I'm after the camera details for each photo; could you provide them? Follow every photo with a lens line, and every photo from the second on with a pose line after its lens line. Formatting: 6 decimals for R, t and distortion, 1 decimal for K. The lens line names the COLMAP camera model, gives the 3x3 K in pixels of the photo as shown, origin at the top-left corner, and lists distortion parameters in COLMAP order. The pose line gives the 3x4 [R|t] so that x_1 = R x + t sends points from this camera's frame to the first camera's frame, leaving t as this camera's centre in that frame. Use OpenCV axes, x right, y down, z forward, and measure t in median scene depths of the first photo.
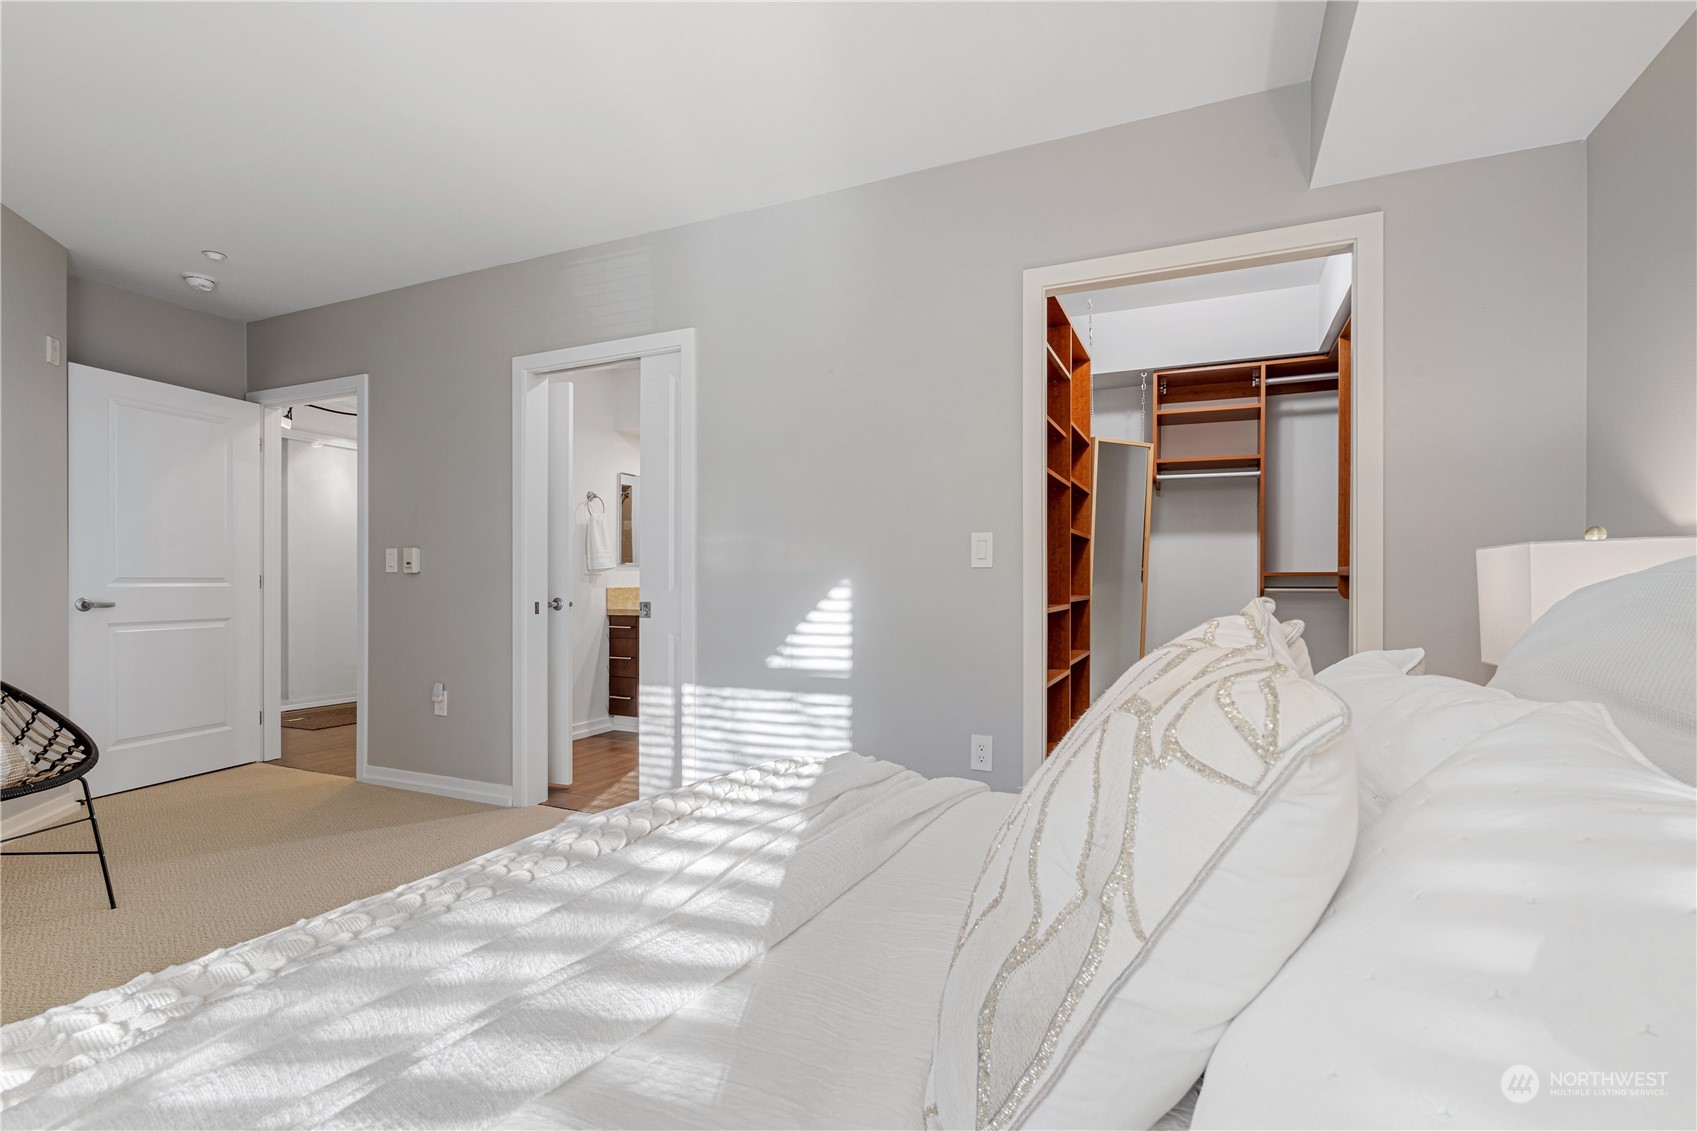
lens RADIAL K [[795.9, 0, 853.0], [0, 795.9, 566.9], [0, 0, 1]] dist [-0.002406, -0.000016]
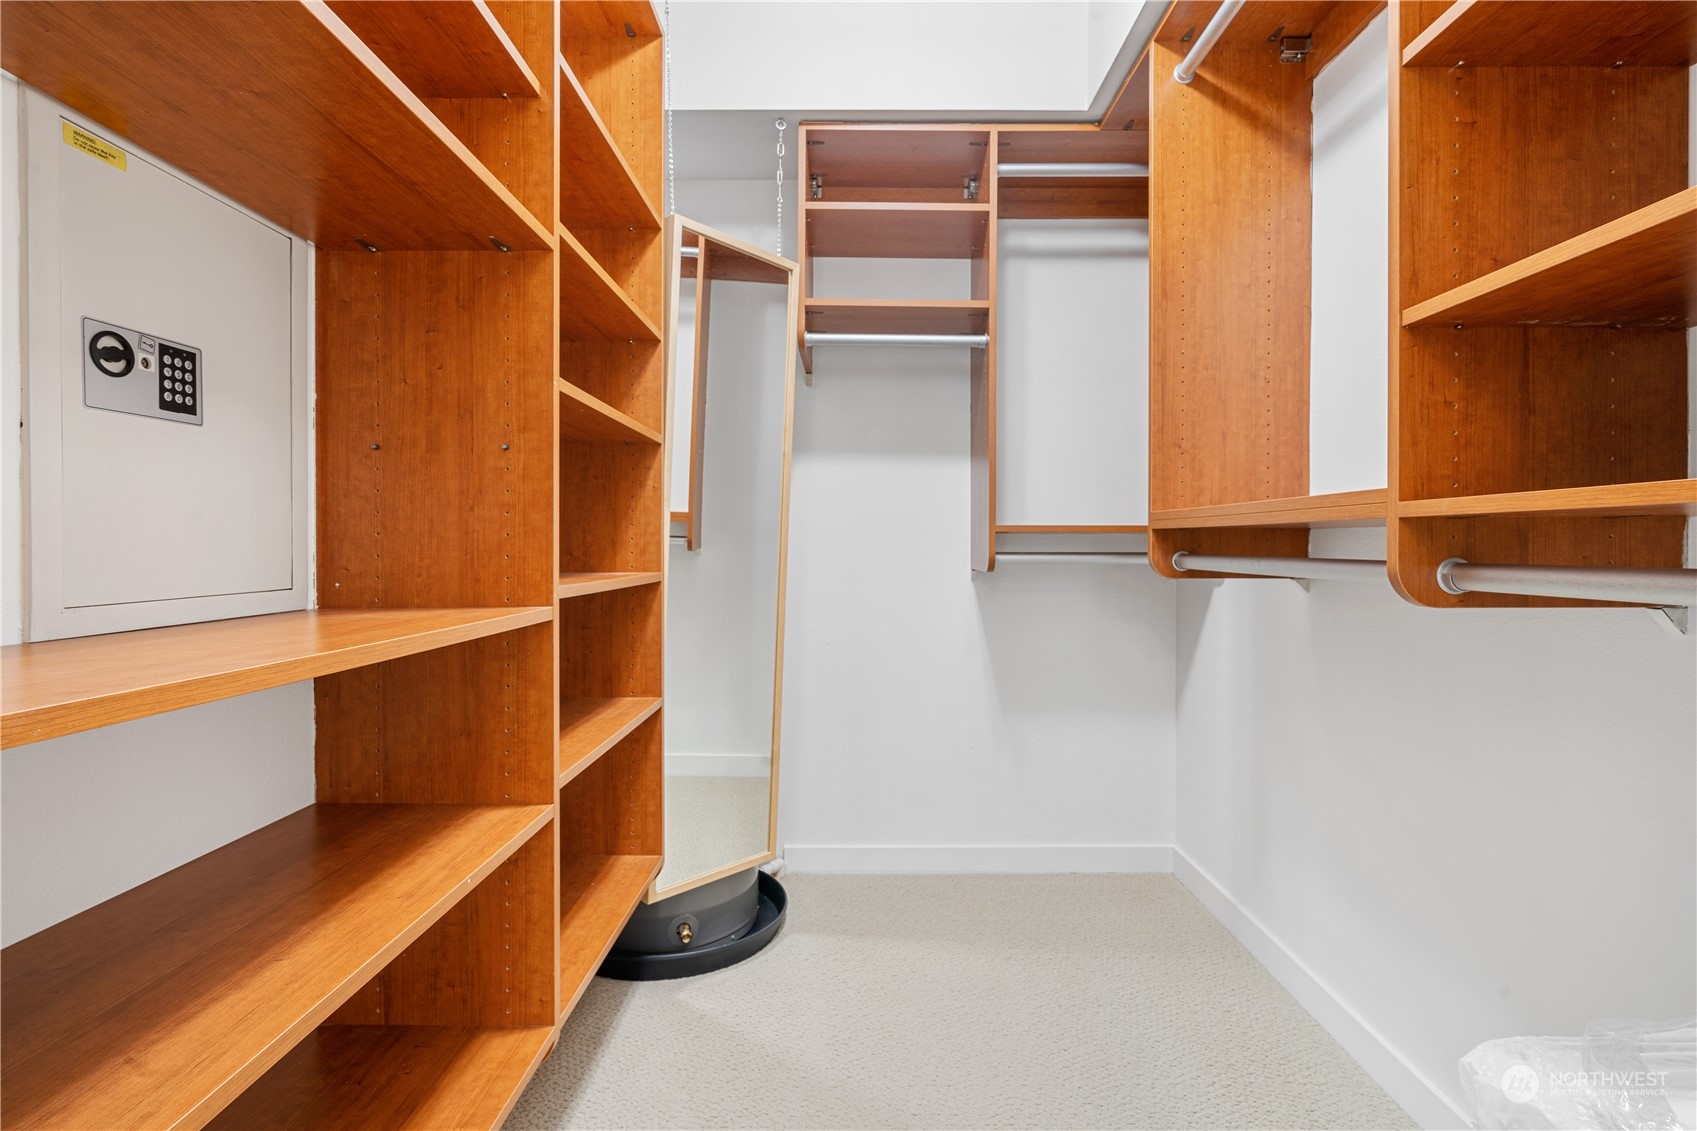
lens RADIAL K [[795.9, 0, 853.0], [0, 795.9, 566.9], [0, 0, 1]] dist [-0.002406, -0.000016]
pose [[0.913964, -0.014264, 0.405543, 0.210384], [-0.001332, 0.999271, 0.038149, 0.015189], [-0.405792, -0.035407, 0.913279, 0.541431]]
